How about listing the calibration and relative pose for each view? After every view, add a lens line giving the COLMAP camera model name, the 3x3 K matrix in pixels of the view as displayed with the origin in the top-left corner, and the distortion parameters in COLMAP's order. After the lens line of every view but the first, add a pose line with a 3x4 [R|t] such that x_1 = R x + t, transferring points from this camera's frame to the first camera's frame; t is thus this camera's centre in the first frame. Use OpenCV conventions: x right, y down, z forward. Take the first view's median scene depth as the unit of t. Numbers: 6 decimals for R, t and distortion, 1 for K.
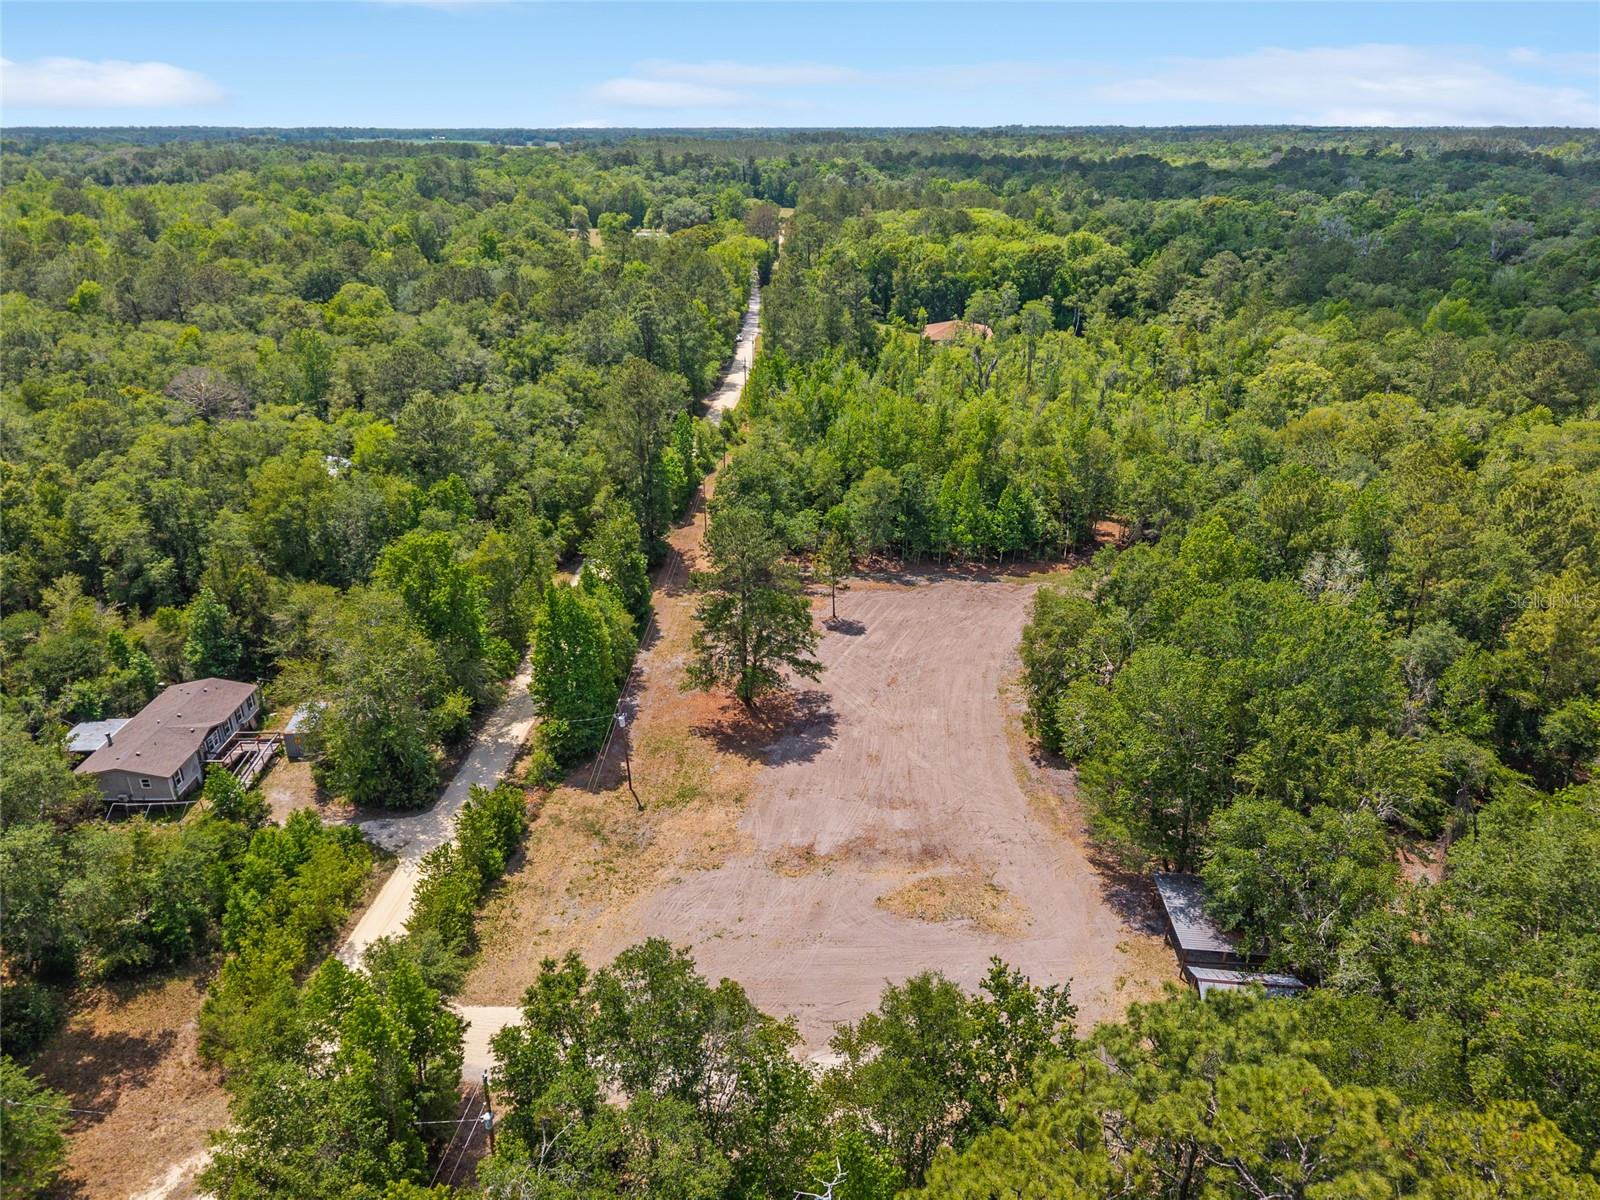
lens RADIAL K [[1059.9, 0, 802.2], [0, 1059.9, 603.8], [0, 0, 1]] dist [0.023315, -0.018005]
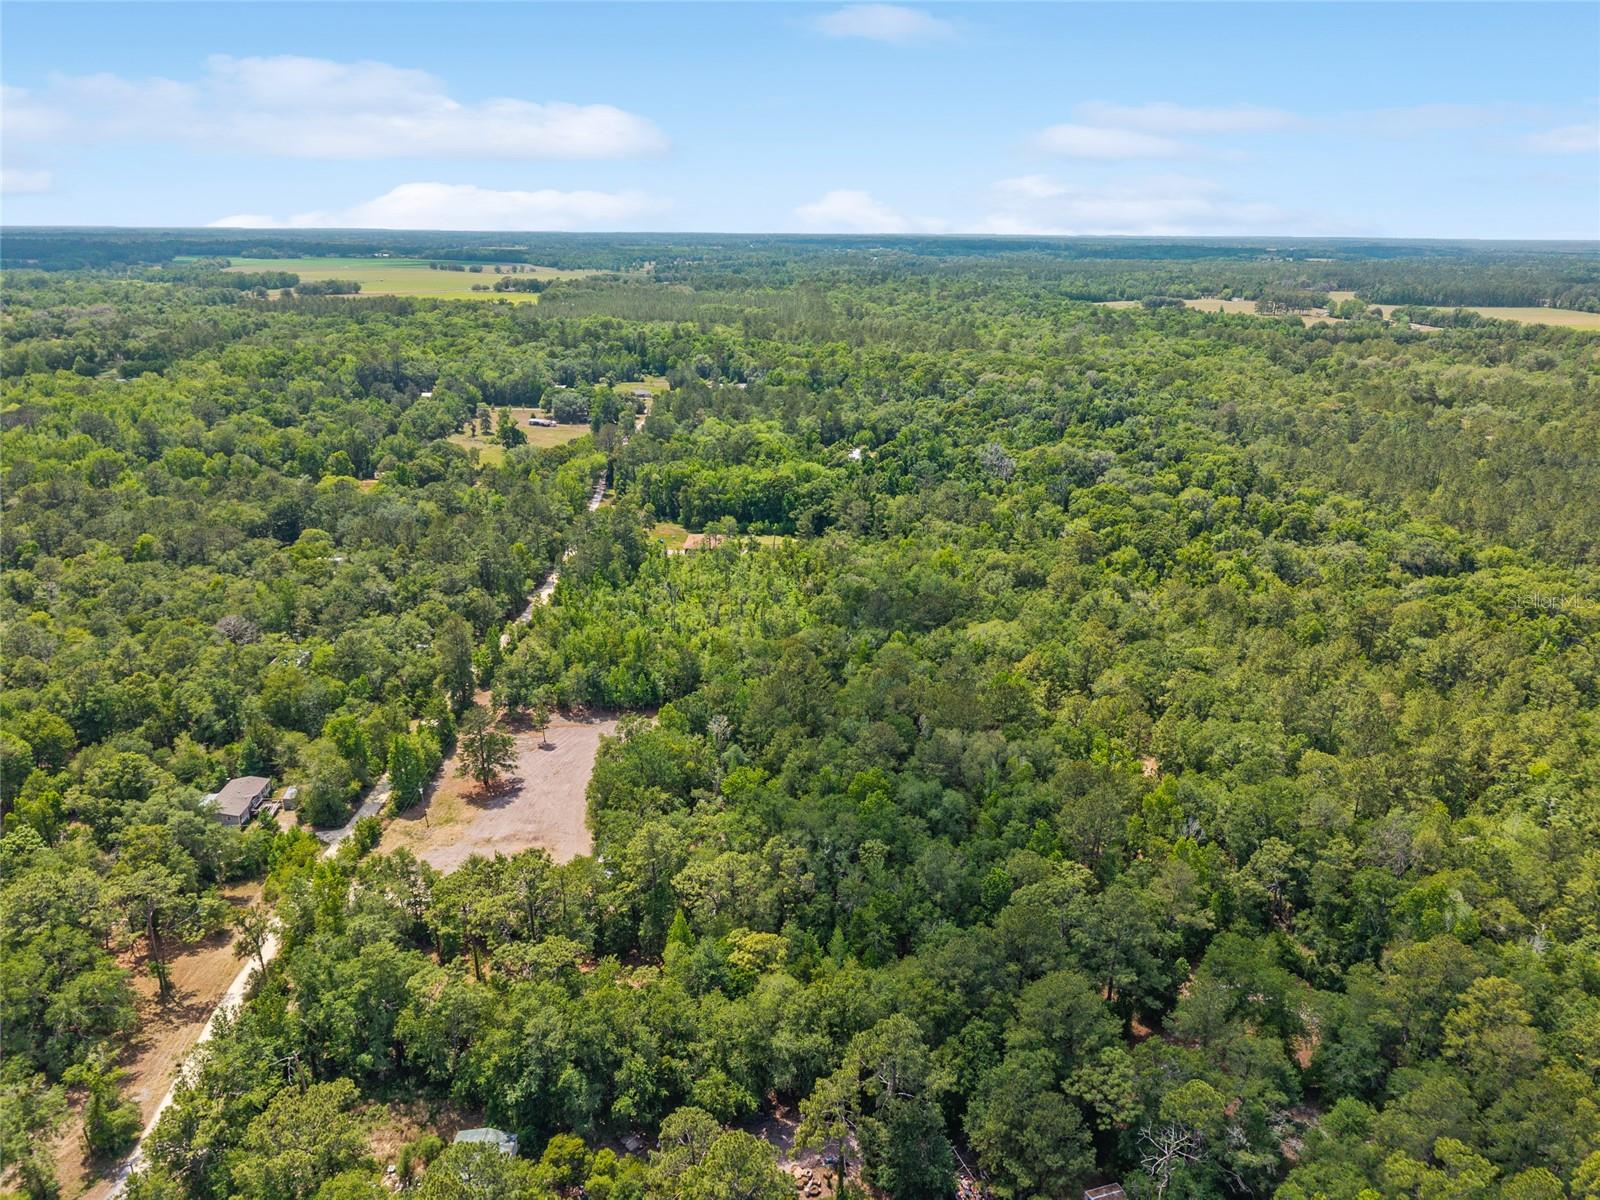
lens RADIAL K [[1059.9, 0, 794.9], [0, 1059.9, 590.1], [0, 0, 1]] dist [0.023315, -0.018005]
pose [[0.998765, -0.006119, 0.049314, 0.522919], [0.010779, 0.995438, -0.094802, -0.101522], [-0.048508, 0.095216, 0.994274, -1.411674]]
